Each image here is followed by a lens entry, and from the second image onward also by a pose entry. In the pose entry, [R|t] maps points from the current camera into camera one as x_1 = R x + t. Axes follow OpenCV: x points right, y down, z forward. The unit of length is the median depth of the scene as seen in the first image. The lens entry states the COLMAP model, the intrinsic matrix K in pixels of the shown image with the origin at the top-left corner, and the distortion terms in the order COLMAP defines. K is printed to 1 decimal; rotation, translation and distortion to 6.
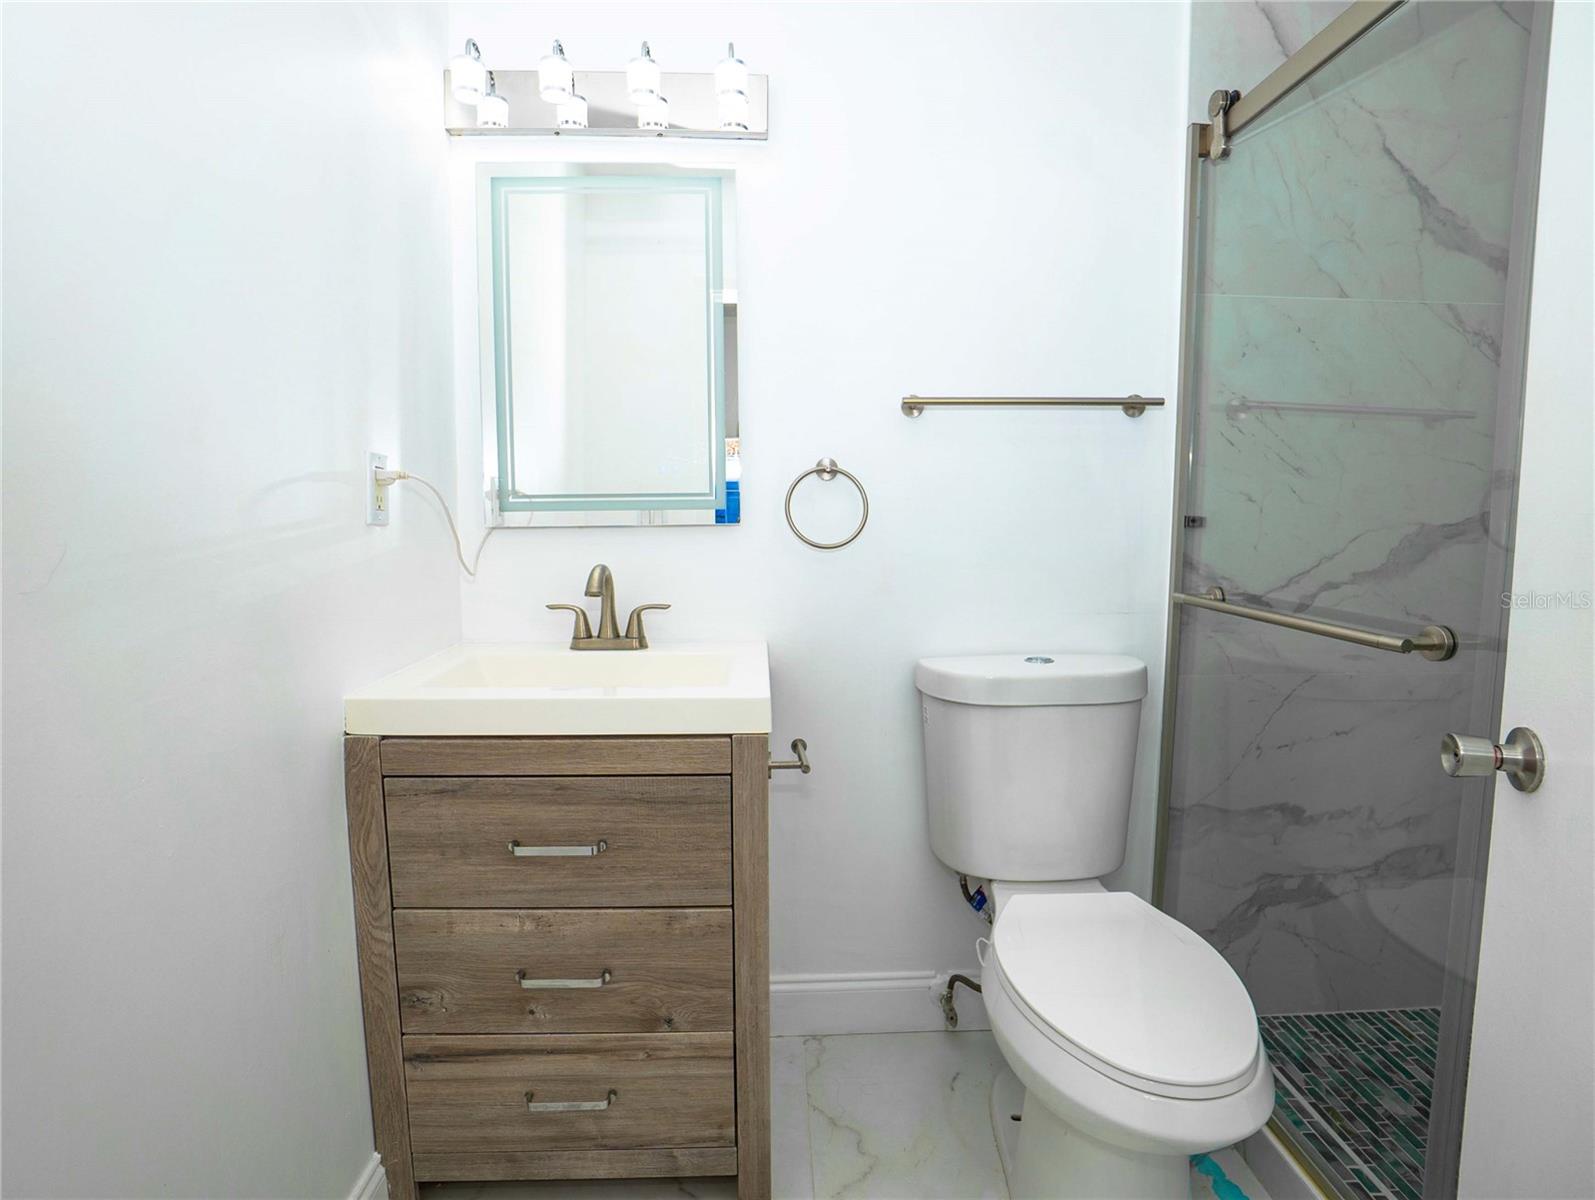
lens RADIAL K [[817.1, 0, 800.2], [0, 817.1, 586.2], [0, 0, 1]] dist [-0.069436, 0.031134]
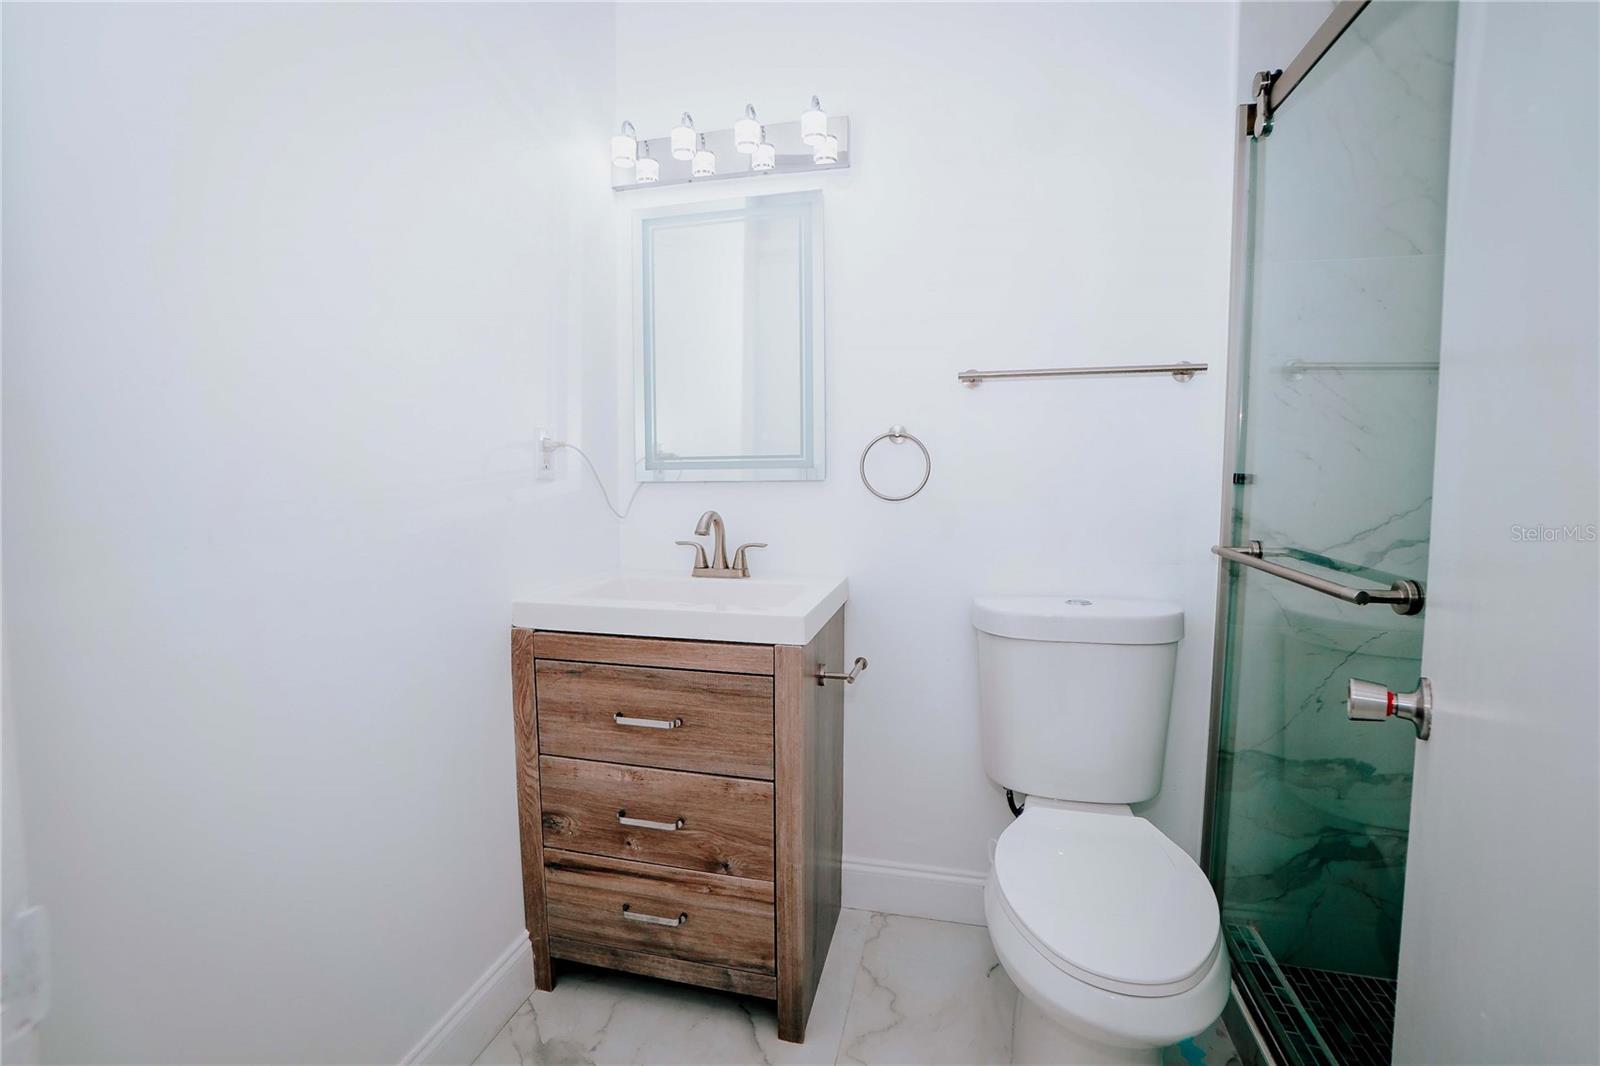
lens RADIAL K [[716.1, 0, 776.8], [0, 716.1, 521.3], [0, 0, 1]] dist [-0.060958, 0.025384]
pose [[0.957334, 0.018845, -0.288368, 0.183096], [-0.024478, 0.999573, -0.015940, 0.005291], [0.287945, 0.022319, 0.957387, -0.057731]]
